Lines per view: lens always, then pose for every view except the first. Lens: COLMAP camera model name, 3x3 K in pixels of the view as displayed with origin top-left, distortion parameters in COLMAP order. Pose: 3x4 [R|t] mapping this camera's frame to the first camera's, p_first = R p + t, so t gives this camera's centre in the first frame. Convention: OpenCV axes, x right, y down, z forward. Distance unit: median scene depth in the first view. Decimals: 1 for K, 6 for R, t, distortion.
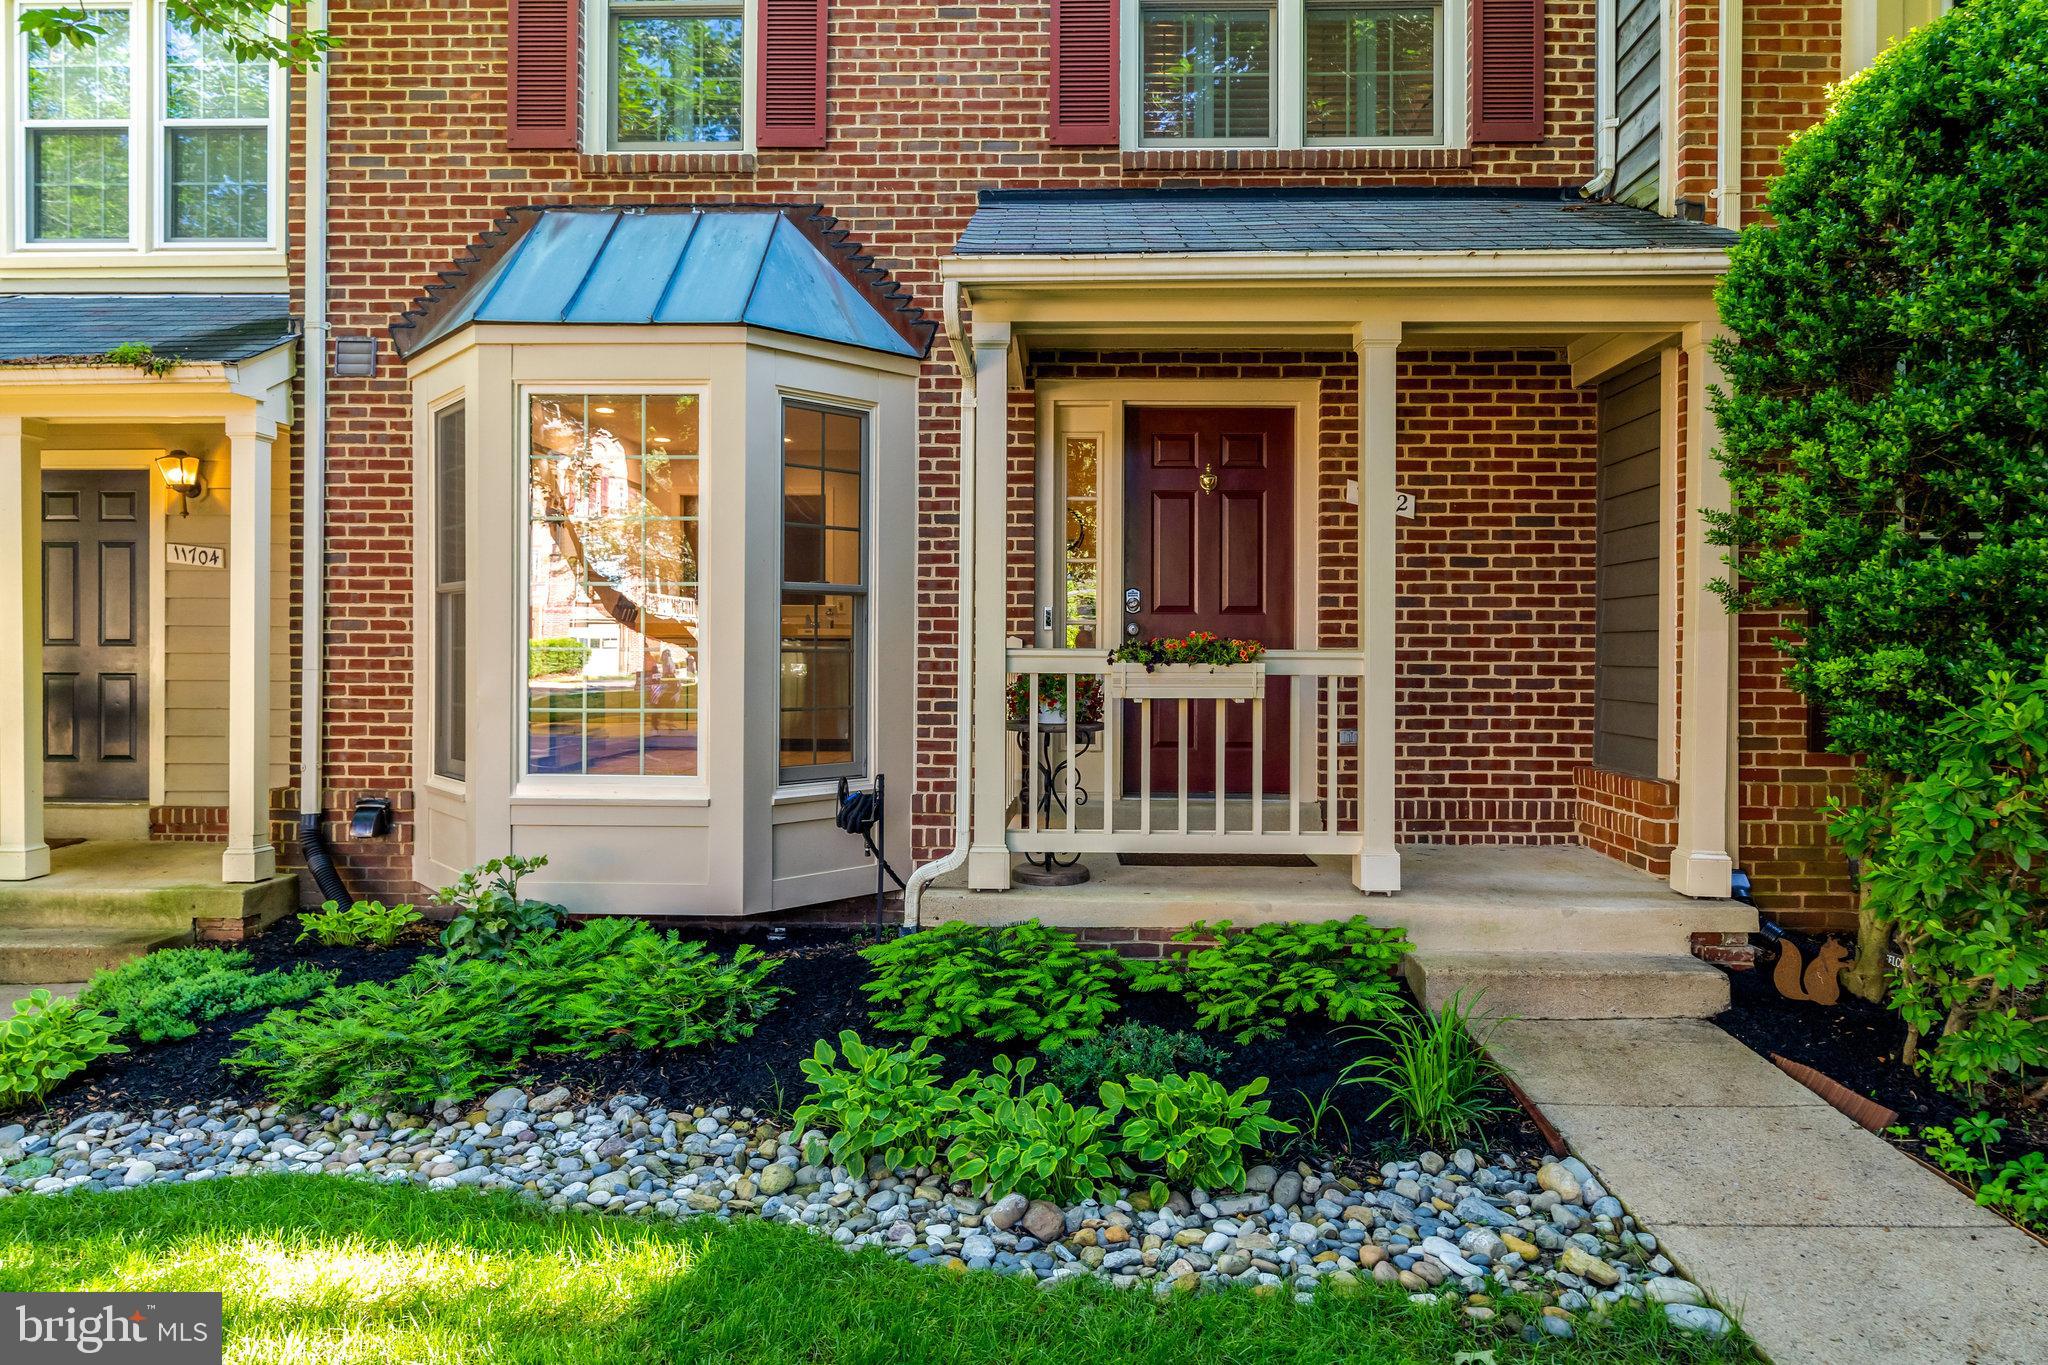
lens RADIAL K [[1238.9, 0, 1023.5], [0, 1238.9, 672.7], [0, 0, 1]] dist [0.000228, 0.000031]
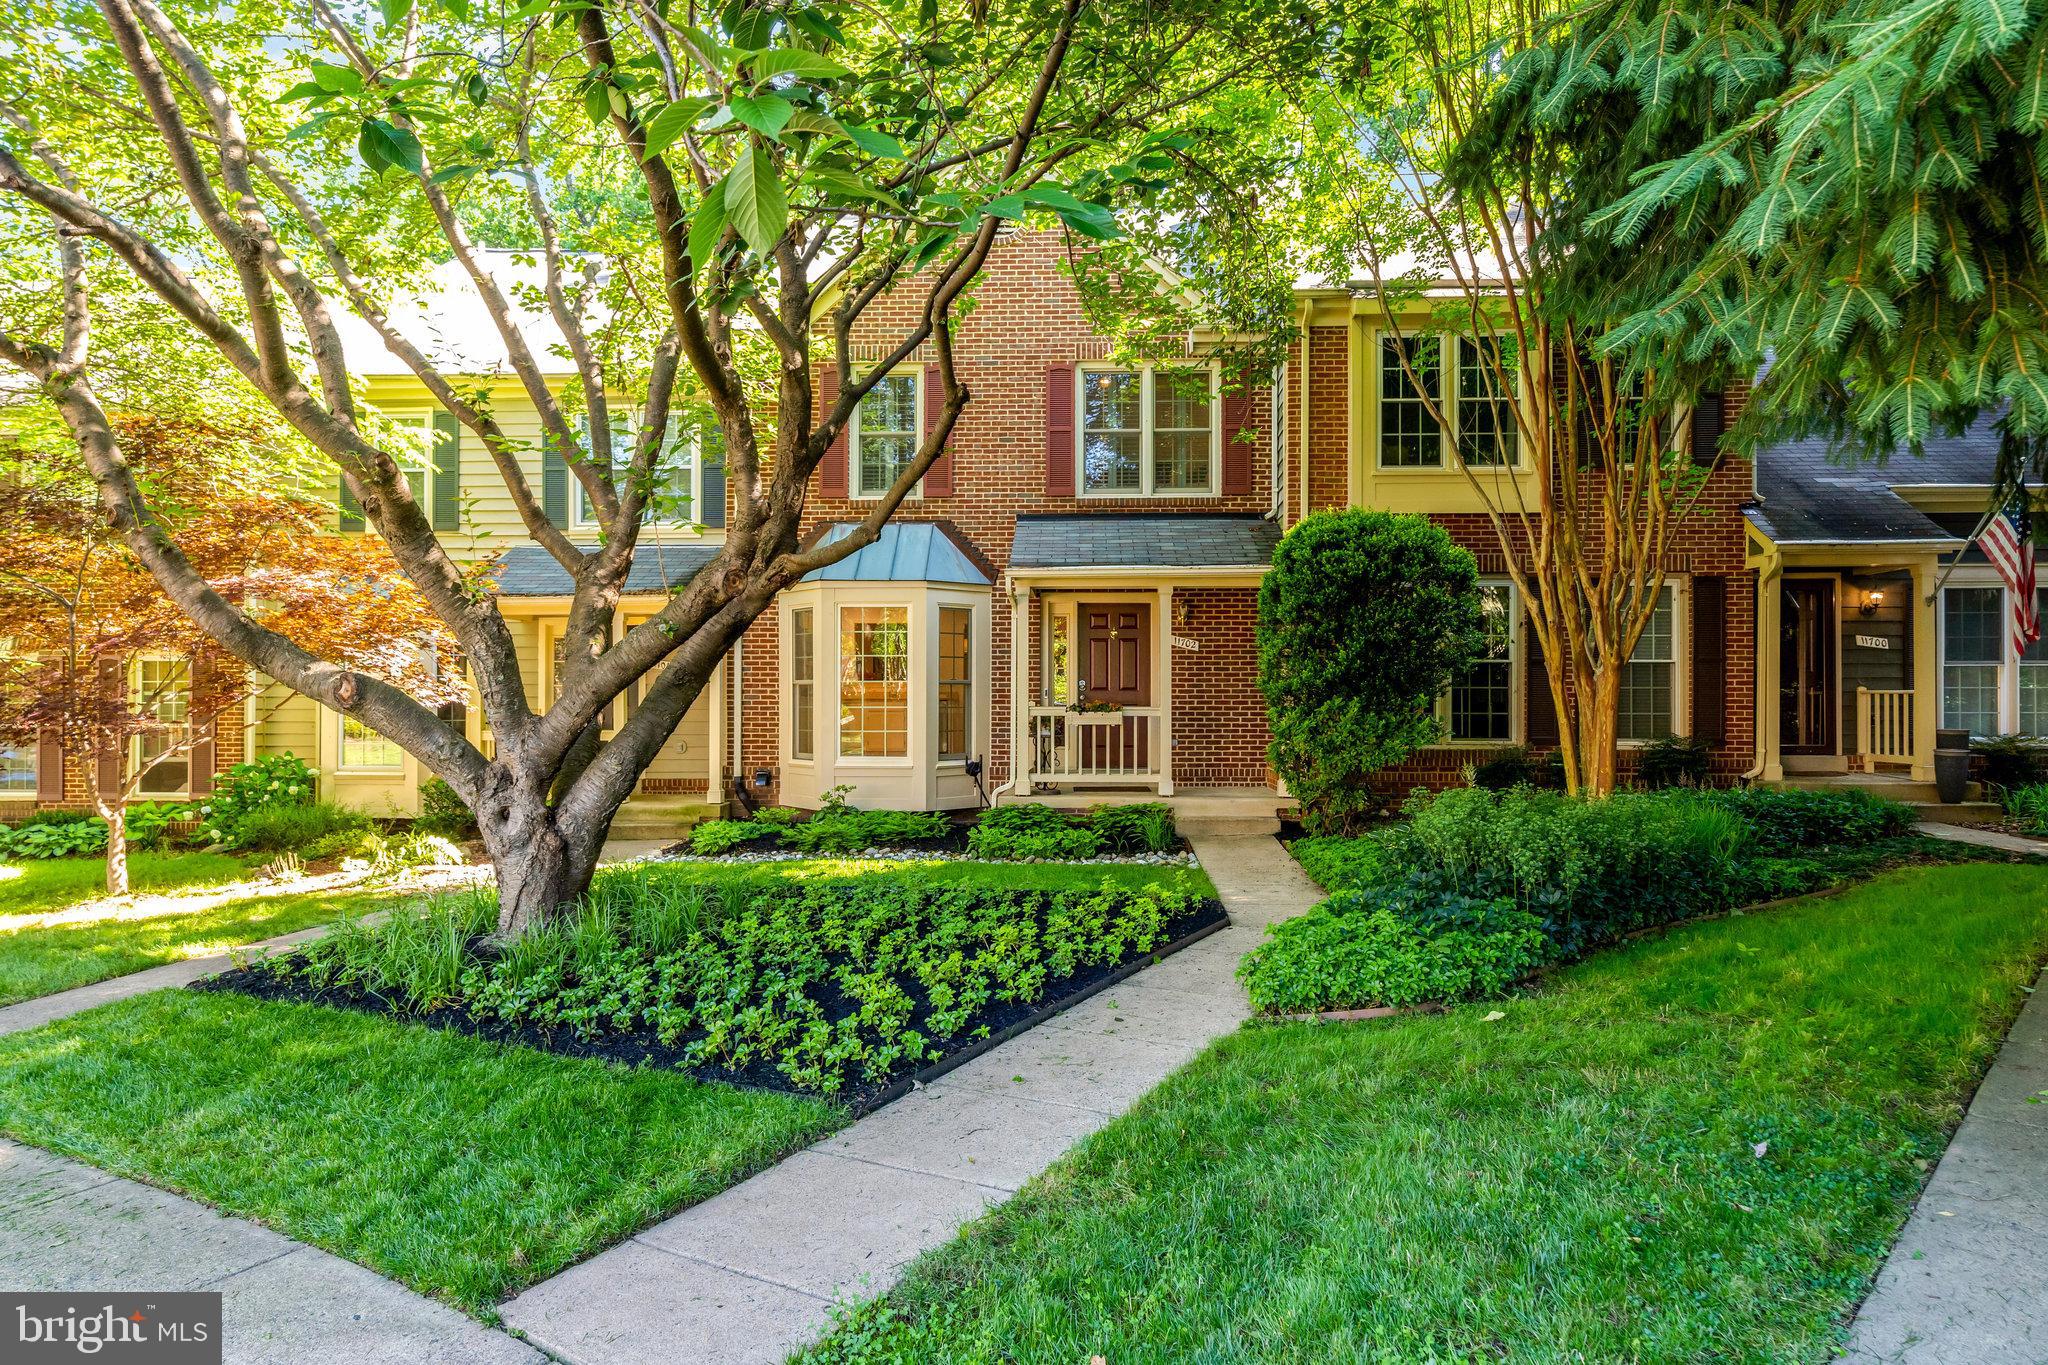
lens RADIAL K [[1183.8, 0, 1025.3], [0, 1183.8, 693.5], [0, 0, 1]] dist [0.000246, 0.000003]
pose [[0.999830, -0.004897, -0.017779, 0.022458], [0.004535, 0.999783, -0.020349, 0.003780], [0.017875, 0.020264, 0.999635, -1.438380]]
